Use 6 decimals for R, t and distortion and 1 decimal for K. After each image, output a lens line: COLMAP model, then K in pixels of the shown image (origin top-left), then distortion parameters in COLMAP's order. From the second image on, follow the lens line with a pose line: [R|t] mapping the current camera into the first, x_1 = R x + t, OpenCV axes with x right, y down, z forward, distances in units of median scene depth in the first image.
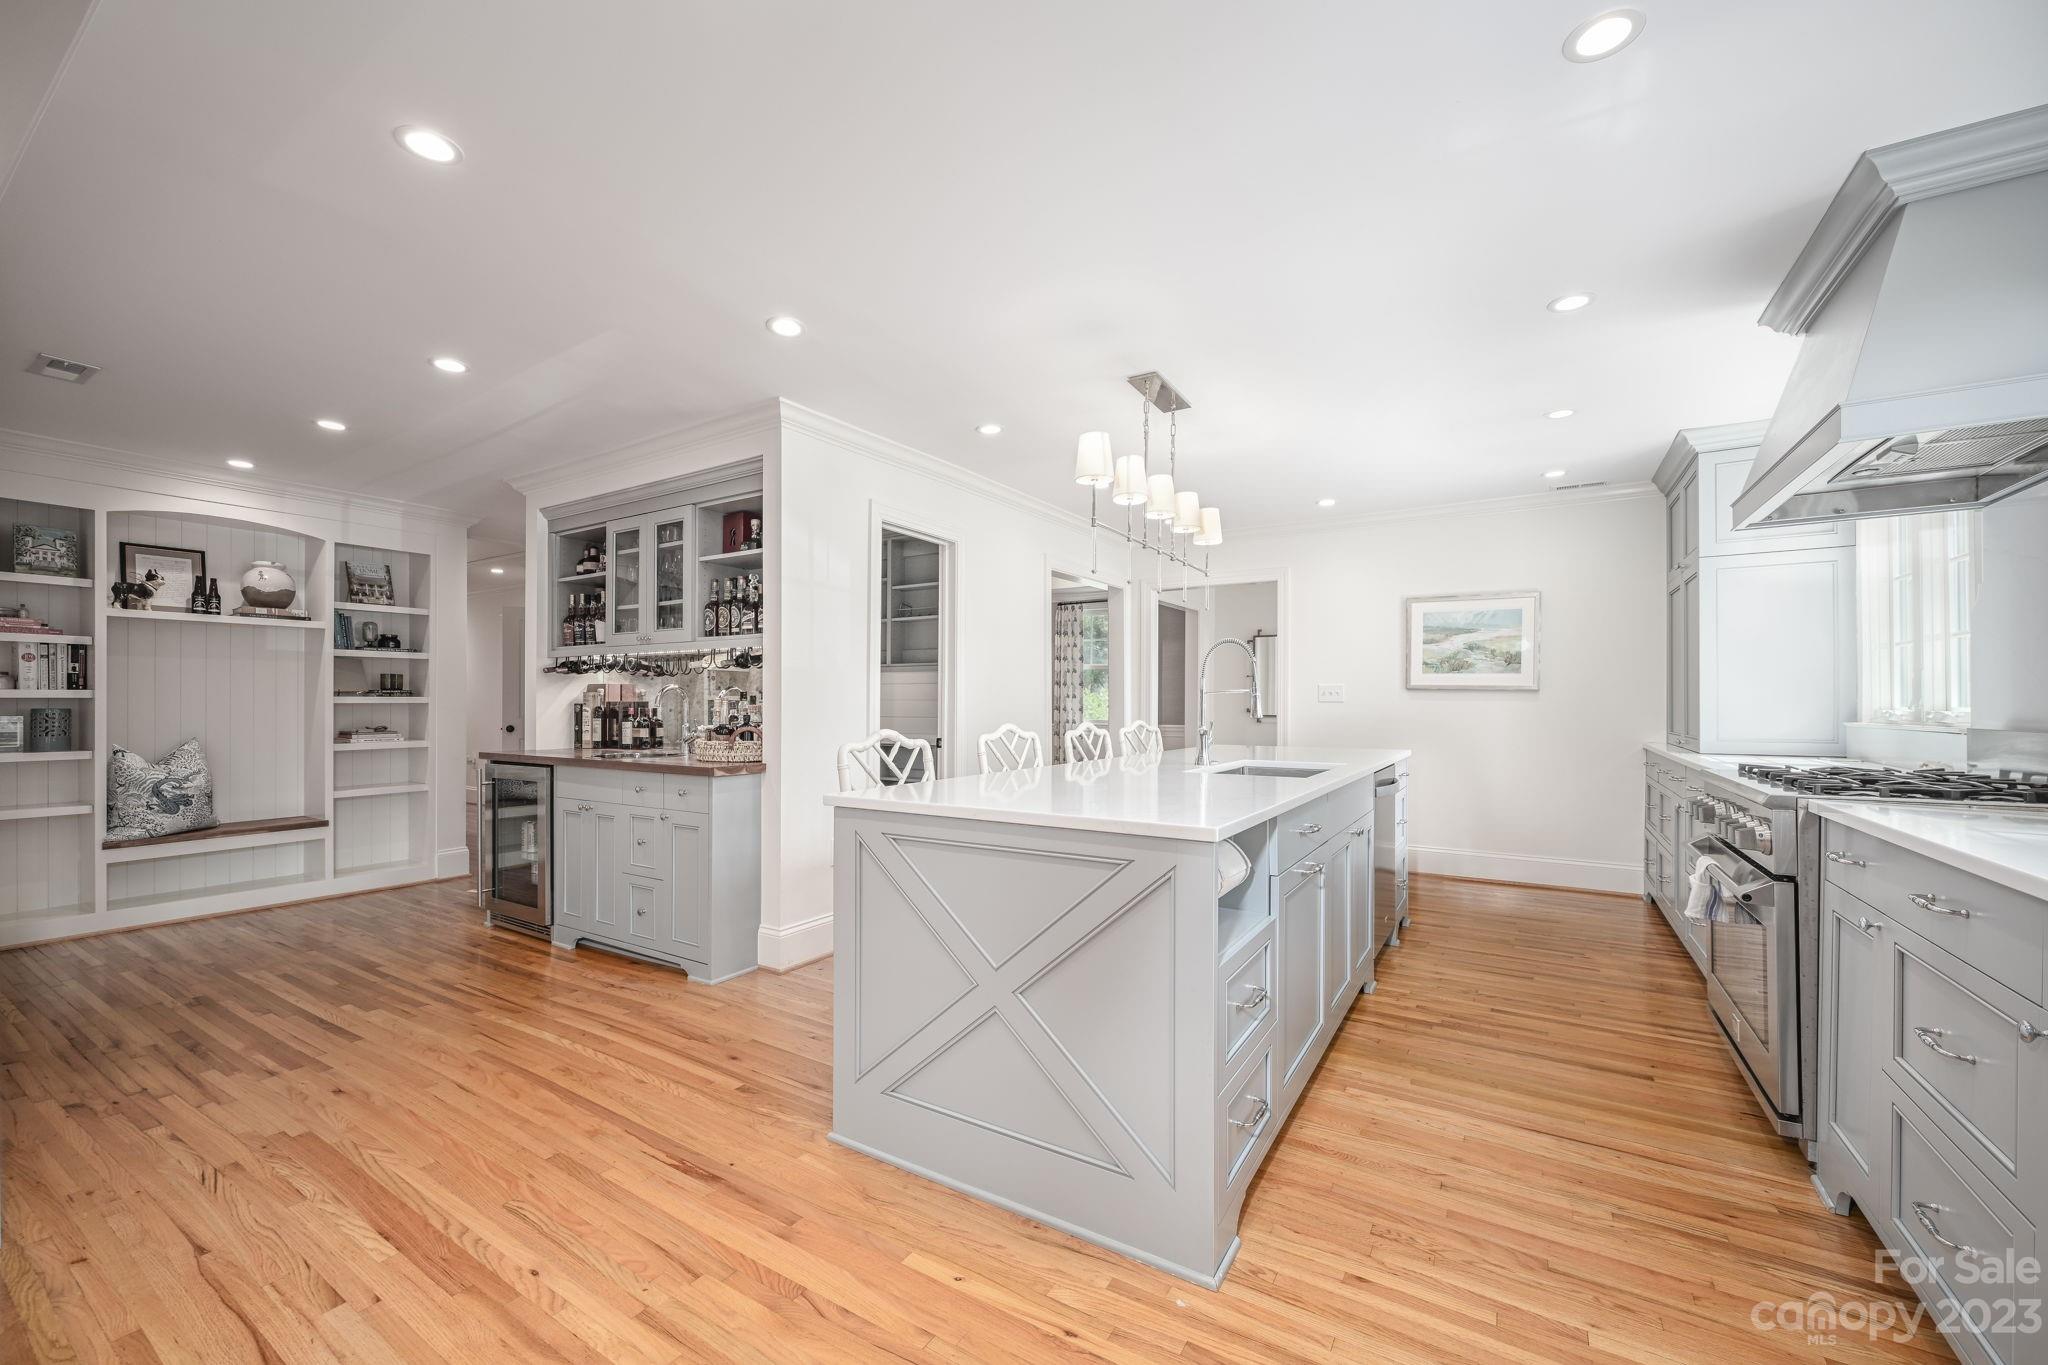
lens RADIAL K [[807.3, 0, 1024.5], [0, 807.3, 699.3], [0, 0, 1]] dist [-0.000554, 0.000028]
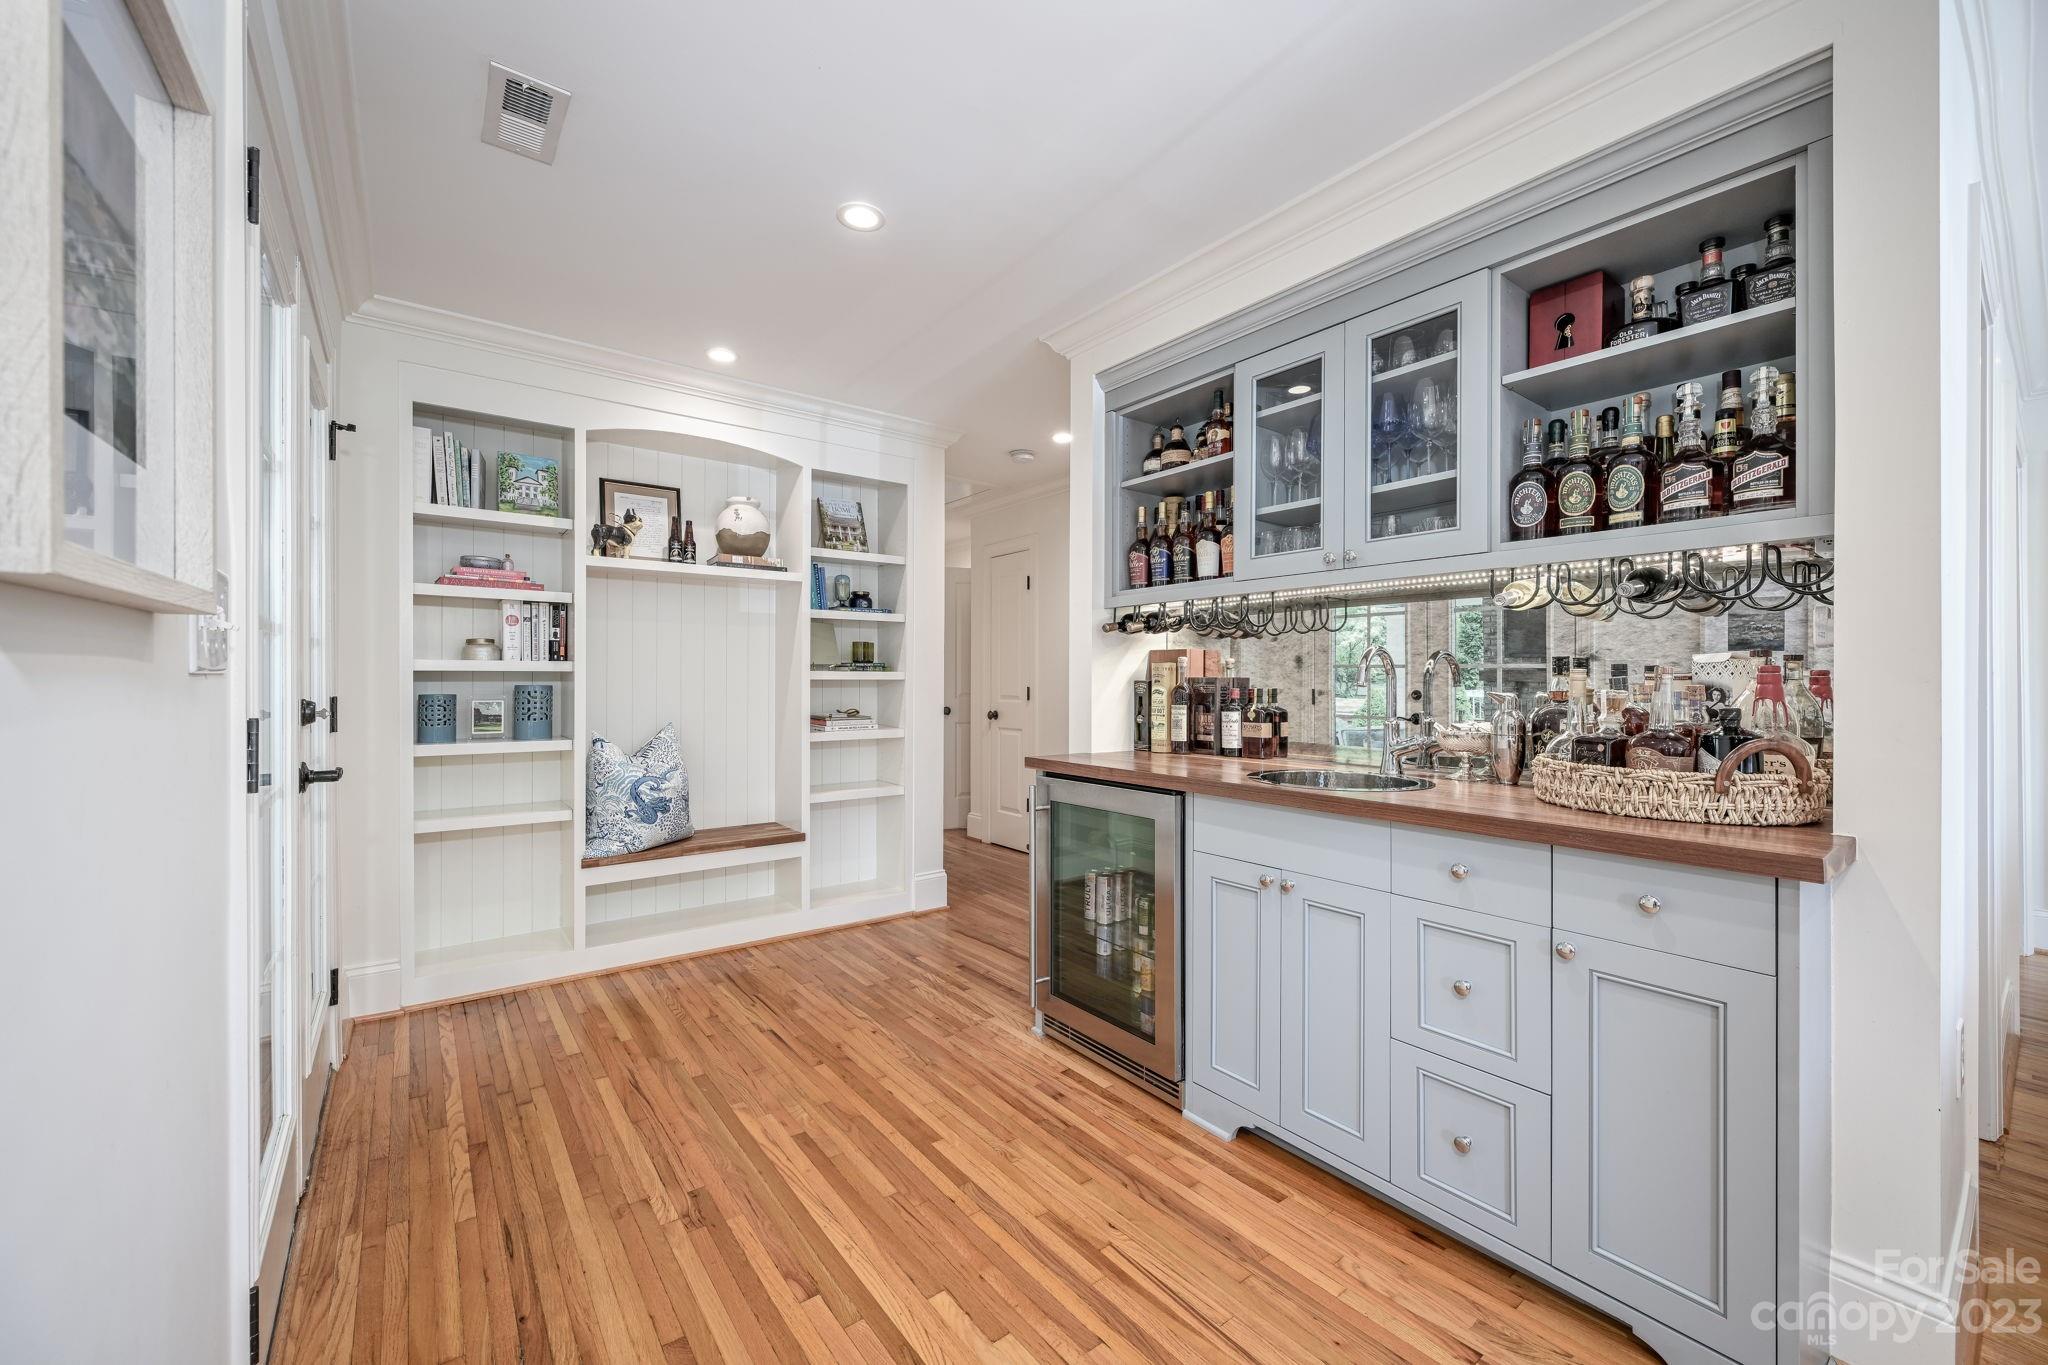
lens RADIAL K [[804.6, 0, 1025.7], [0, 804.6, 678.6], [0, 0, 1]] dist [-0.000203, -0.000049]
pose [[0.935783, 0.002101, -0.352570, -0.444185], [-0.001979, 0.999998, 0.000707, 0.003371], [0.352571, 0.000036, 0.935785, 0.402228]]
